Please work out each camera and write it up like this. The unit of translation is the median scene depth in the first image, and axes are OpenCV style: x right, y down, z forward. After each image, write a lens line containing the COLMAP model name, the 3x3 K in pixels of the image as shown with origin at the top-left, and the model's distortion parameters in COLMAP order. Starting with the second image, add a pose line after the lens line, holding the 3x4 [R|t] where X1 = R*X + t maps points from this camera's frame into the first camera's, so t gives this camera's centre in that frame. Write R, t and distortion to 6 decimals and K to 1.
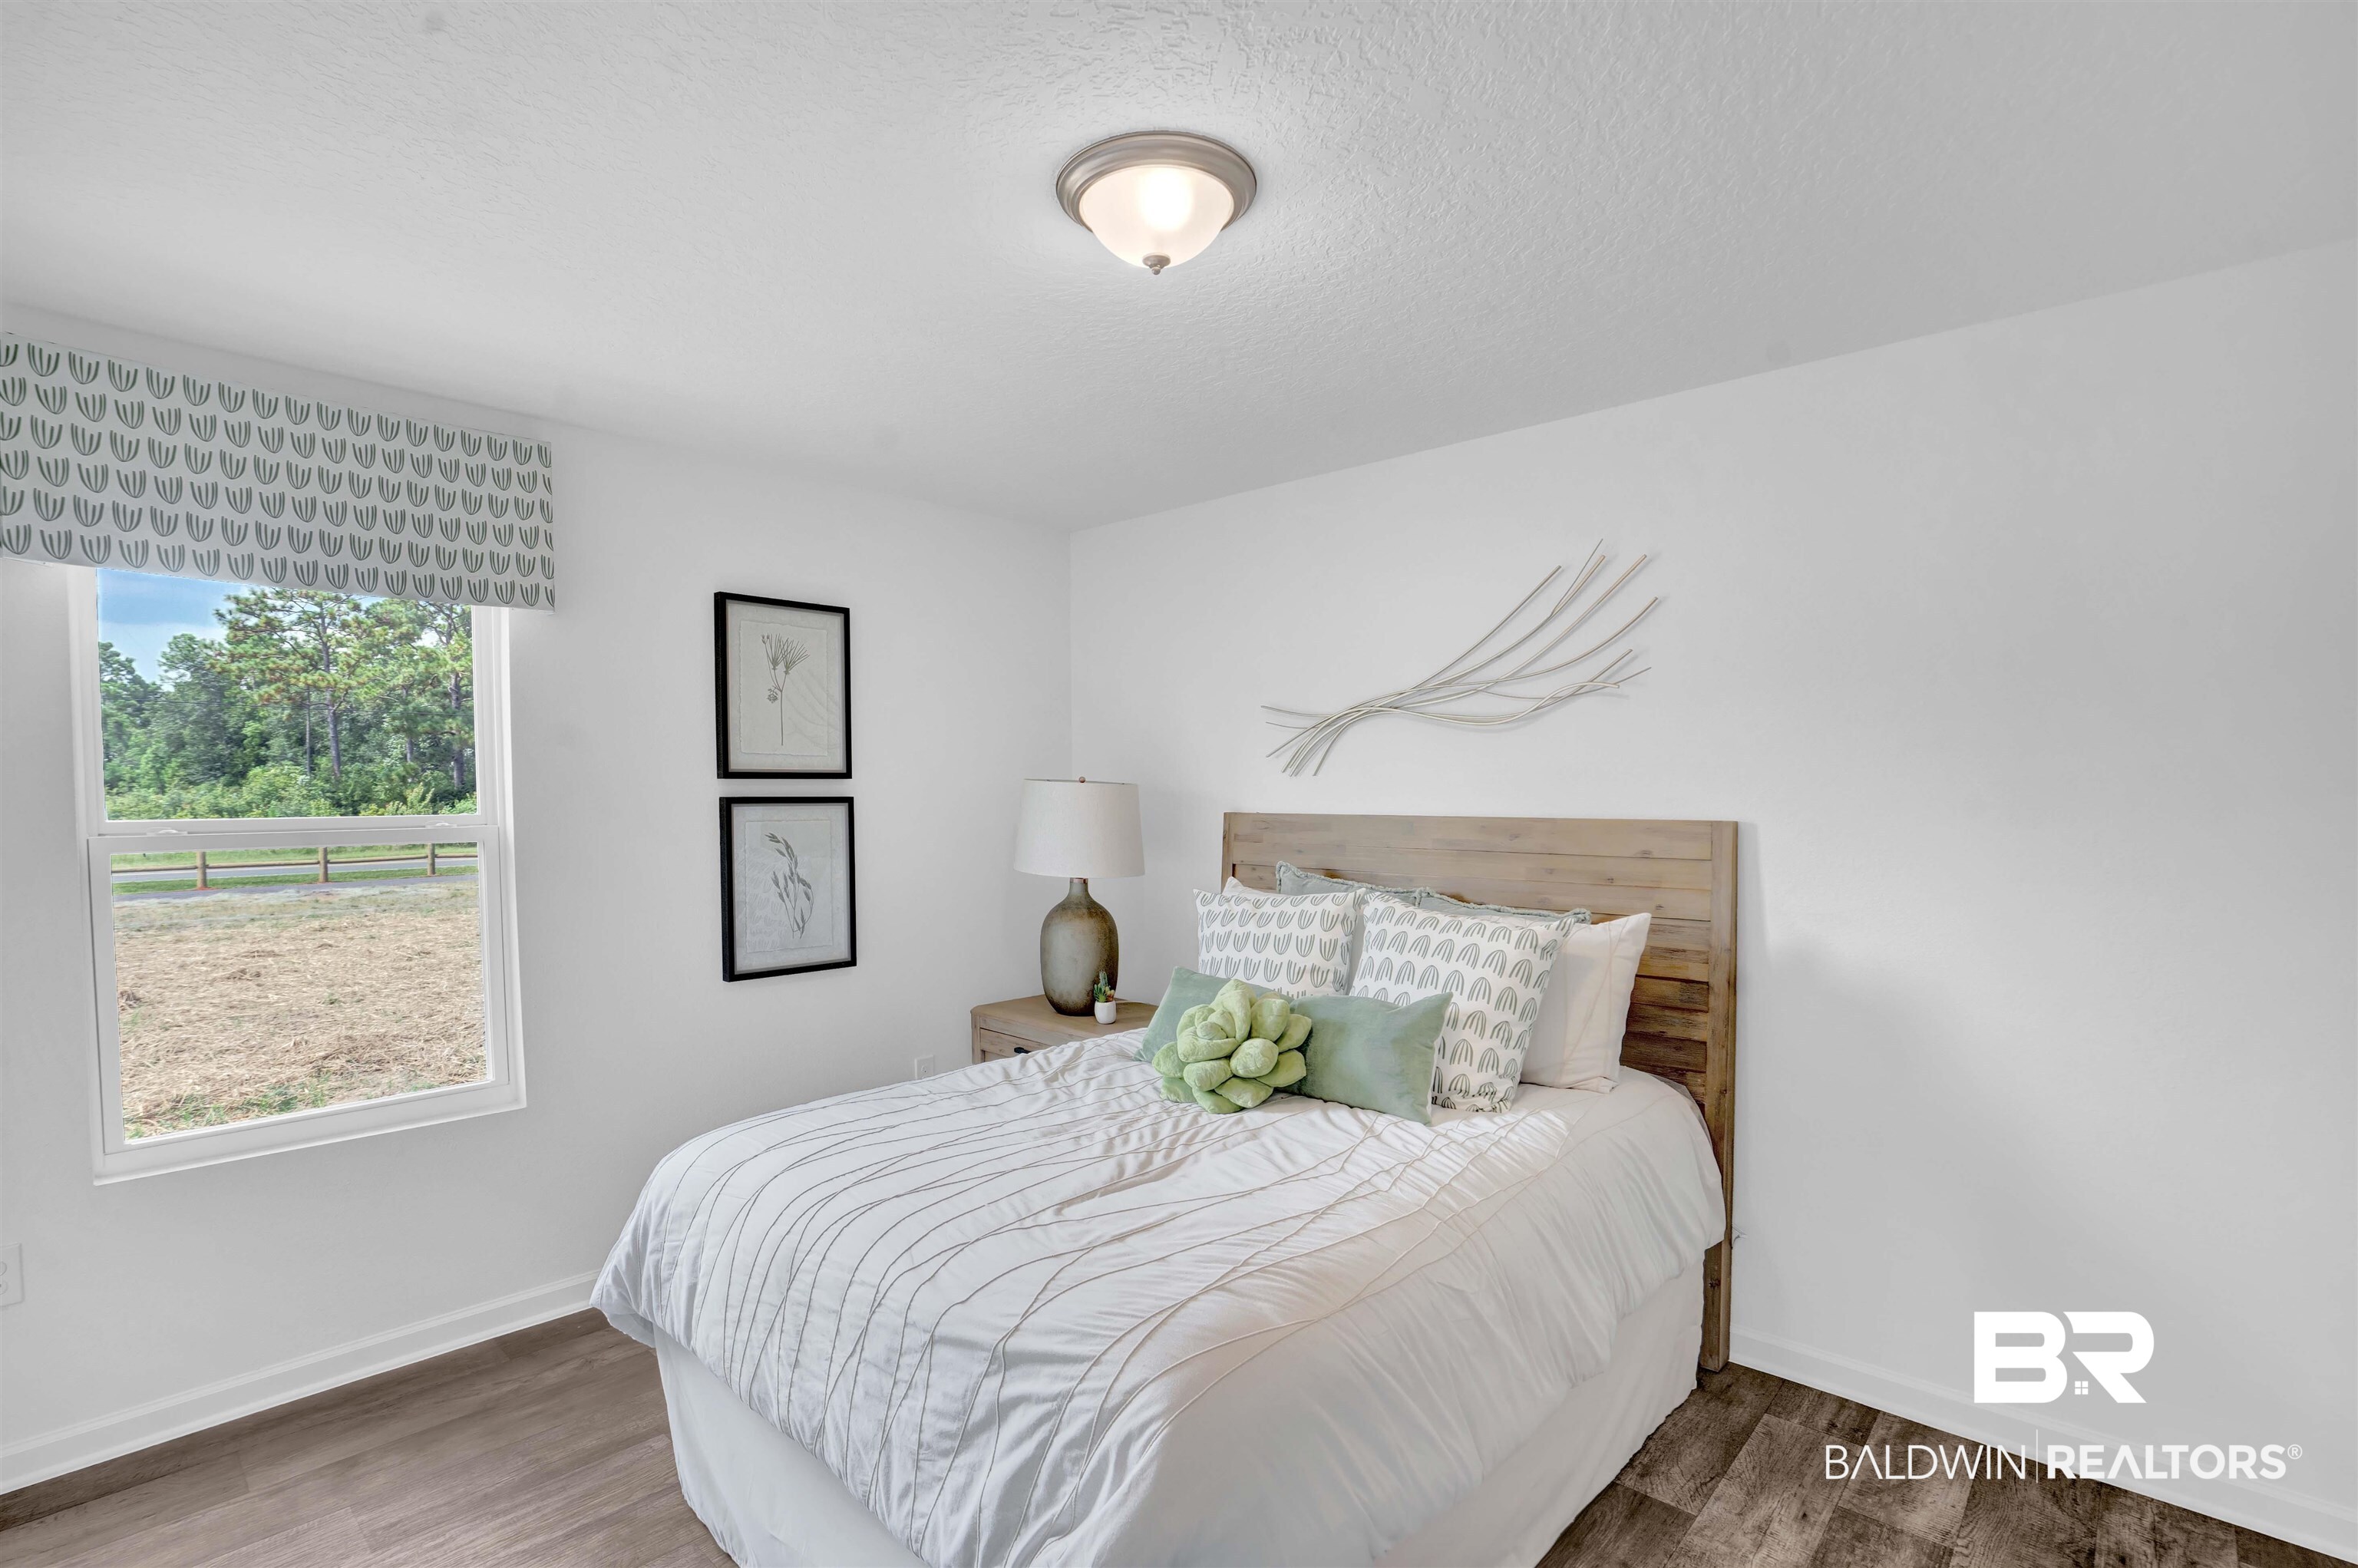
lens RADIAL K [[1077.3, 0, 1183.1], [0, 1077.3, 759.6], [0, 0, 1]] dist [-0.053880, -0.000042]
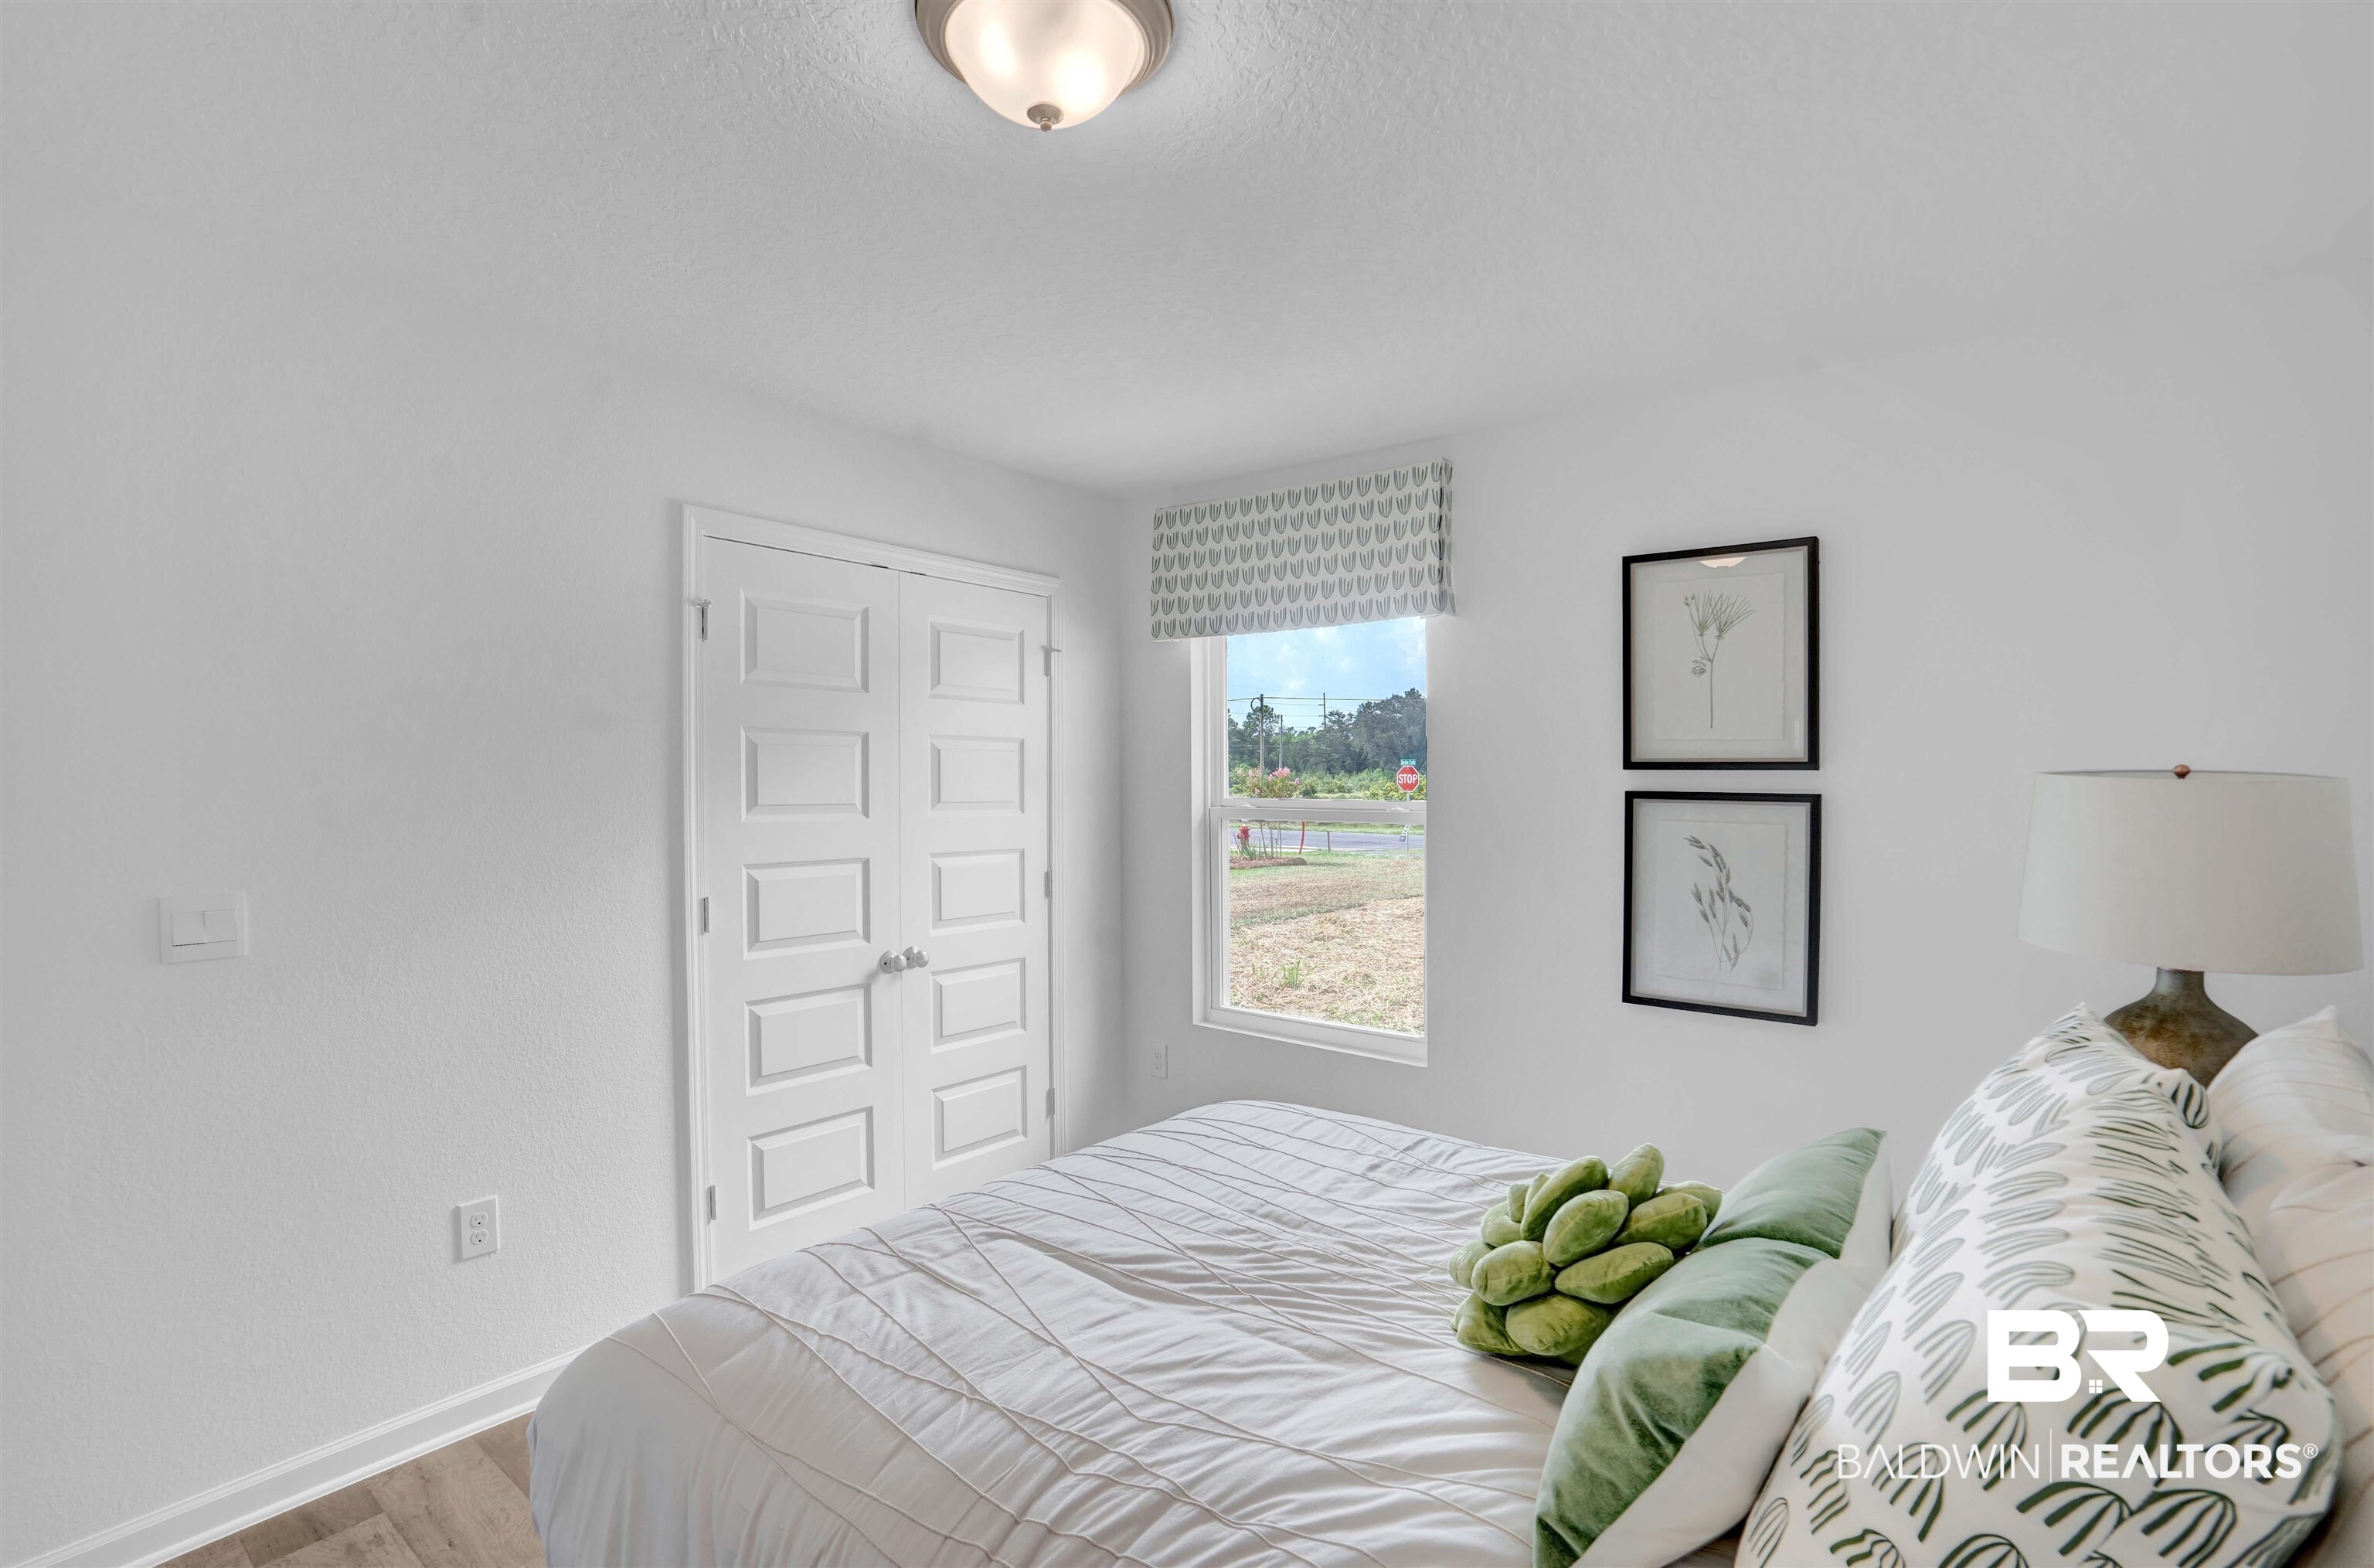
lens RADIAL K [[1120.1, 0, 1185.8], [0, 1120.1, 756.2], [0, 0, 1]] dist [-0.014074, -0.000013]
pose [[0.080300, -0.009755, -0.996723, 0.611277], [0.020658, 0.999754, -0.008121, 0.008782], [0.996557, -0.019938, 0.080481, 0.758053]]
